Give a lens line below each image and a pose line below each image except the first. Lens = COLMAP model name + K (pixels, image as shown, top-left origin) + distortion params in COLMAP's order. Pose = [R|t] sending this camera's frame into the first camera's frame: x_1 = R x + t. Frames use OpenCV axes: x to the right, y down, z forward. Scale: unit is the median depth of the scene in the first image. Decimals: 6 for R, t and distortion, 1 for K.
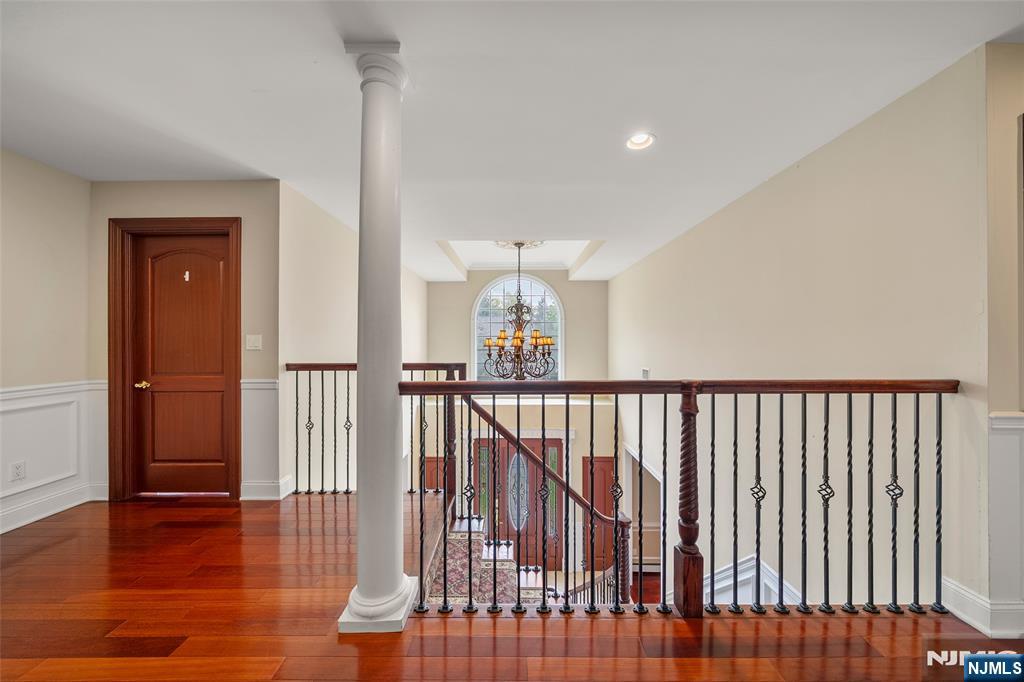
lens RADIAL K [[419.9, 0, 515.5], [0, 419.9, 341.8], [0, 0, 1]] dist [-0.002380, -0.000182]
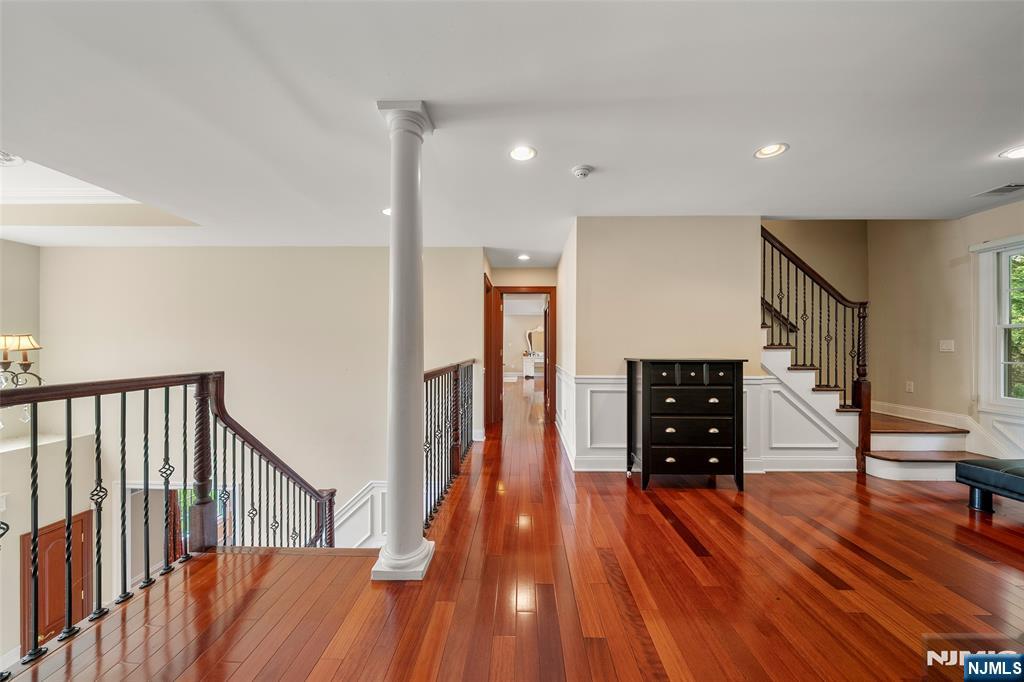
lens RADIAL K [[353.4, 0, 514.8], [0, 353.4, 344.8], [0, 0, 1]] dist [-0.002784, -0.000163]
pose [[0.030621, -0.000073, 0.999531, -0.216617], [-0.004308, 0.999991, 0.000205, 0.000828], [-0.999522, -0.004312, 0.030620, 0.000442]]
